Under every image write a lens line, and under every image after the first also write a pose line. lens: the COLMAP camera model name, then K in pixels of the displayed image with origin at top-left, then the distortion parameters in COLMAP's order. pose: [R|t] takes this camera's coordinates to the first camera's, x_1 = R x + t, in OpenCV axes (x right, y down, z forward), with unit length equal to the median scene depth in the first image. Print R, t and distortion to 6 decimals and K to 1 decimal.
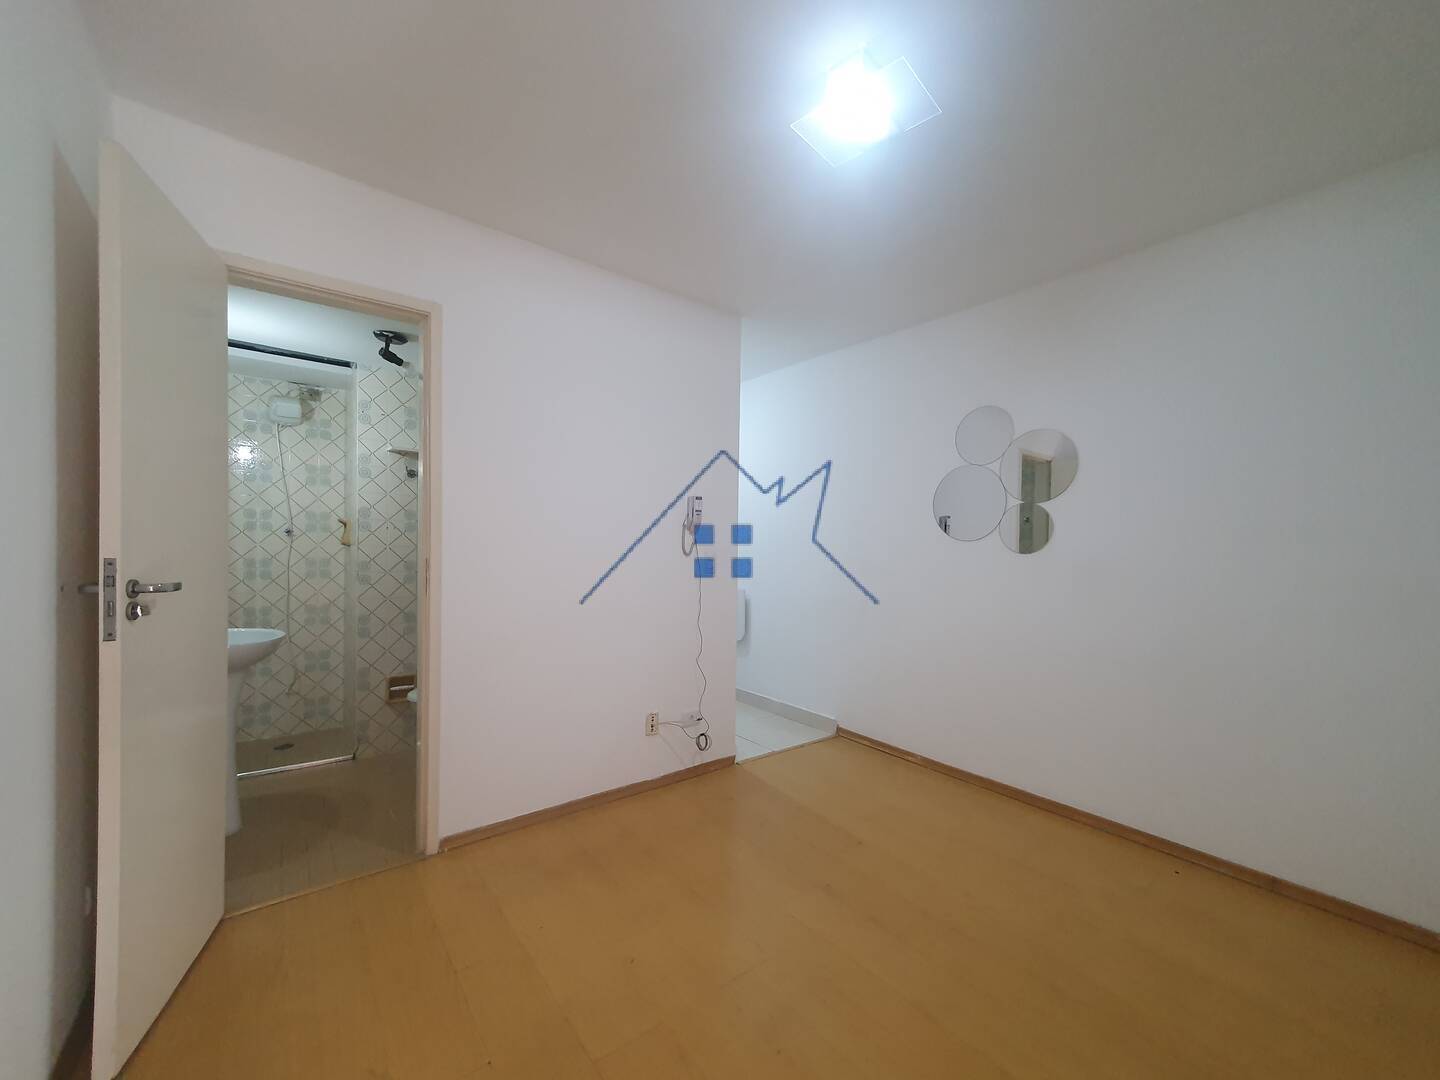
lens RADIAL K [[575.0, 0, 723.8], [0, 575.0, 554.1], [0, 0, 1]] dist [0.001558, -0.000908]
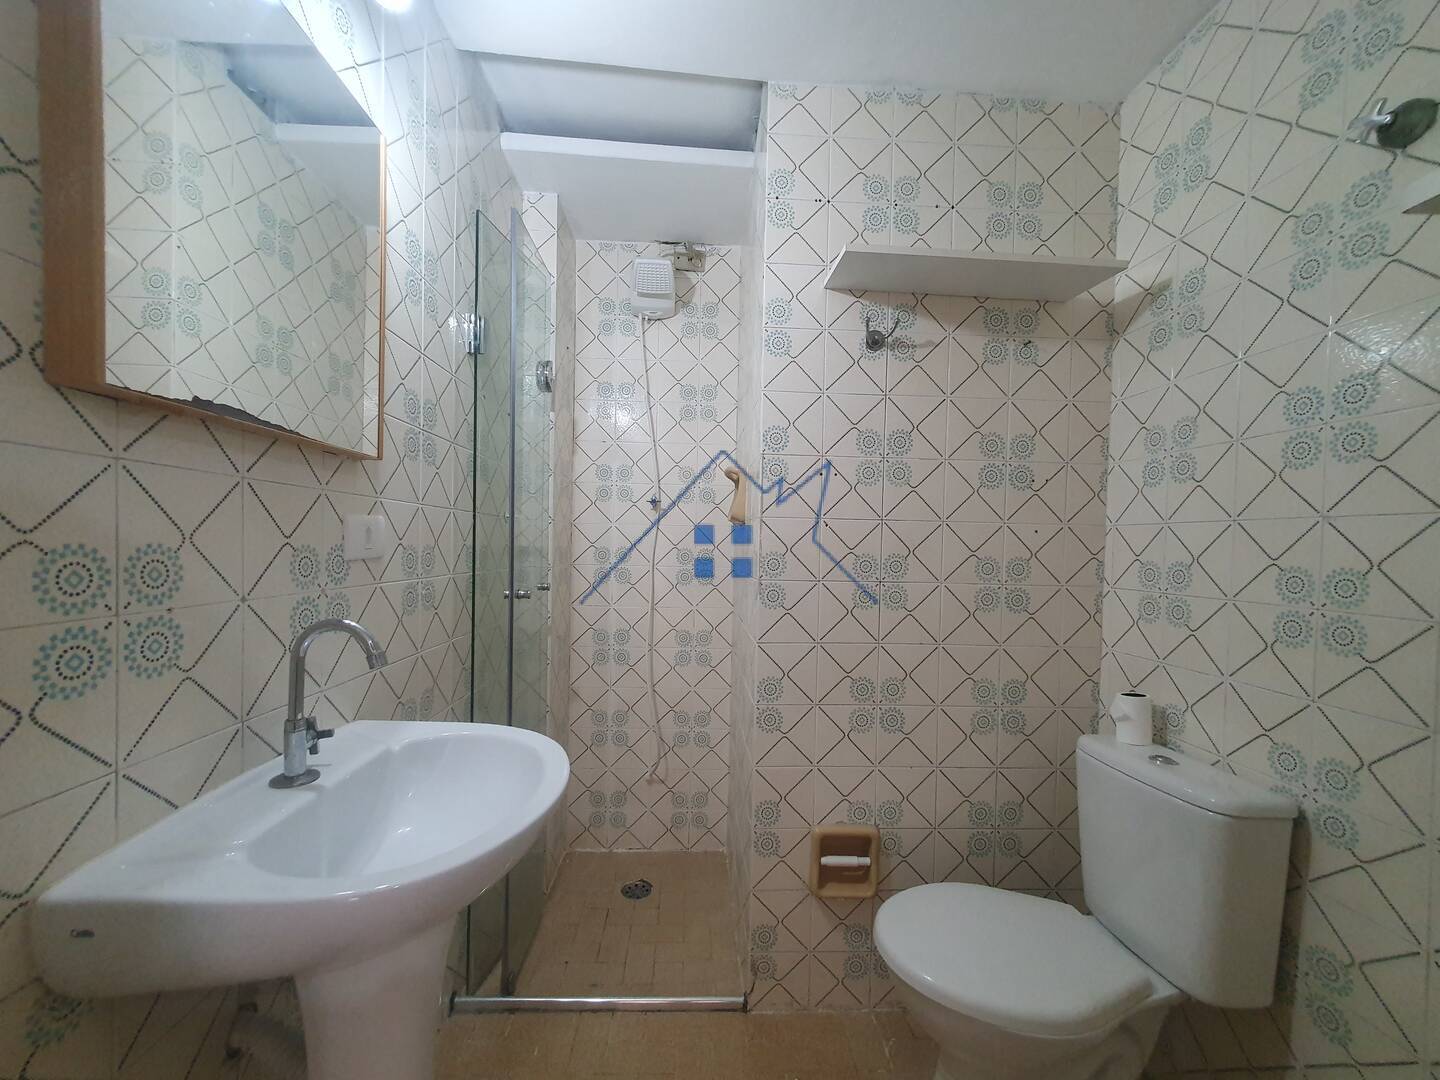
lens RADIAL K [[575.0, 0, 720.3], [0, 575.0, 545.9], [0, 0, 1]] dist [0.001558, -0.000908]
pose [[0.821171, 0.004342, -0.570666, -0.372108], [-0.017985, 0.999671, -0.018274, 0.014100], [0.570399, 0.025269, 0.820979, 0.564200]]
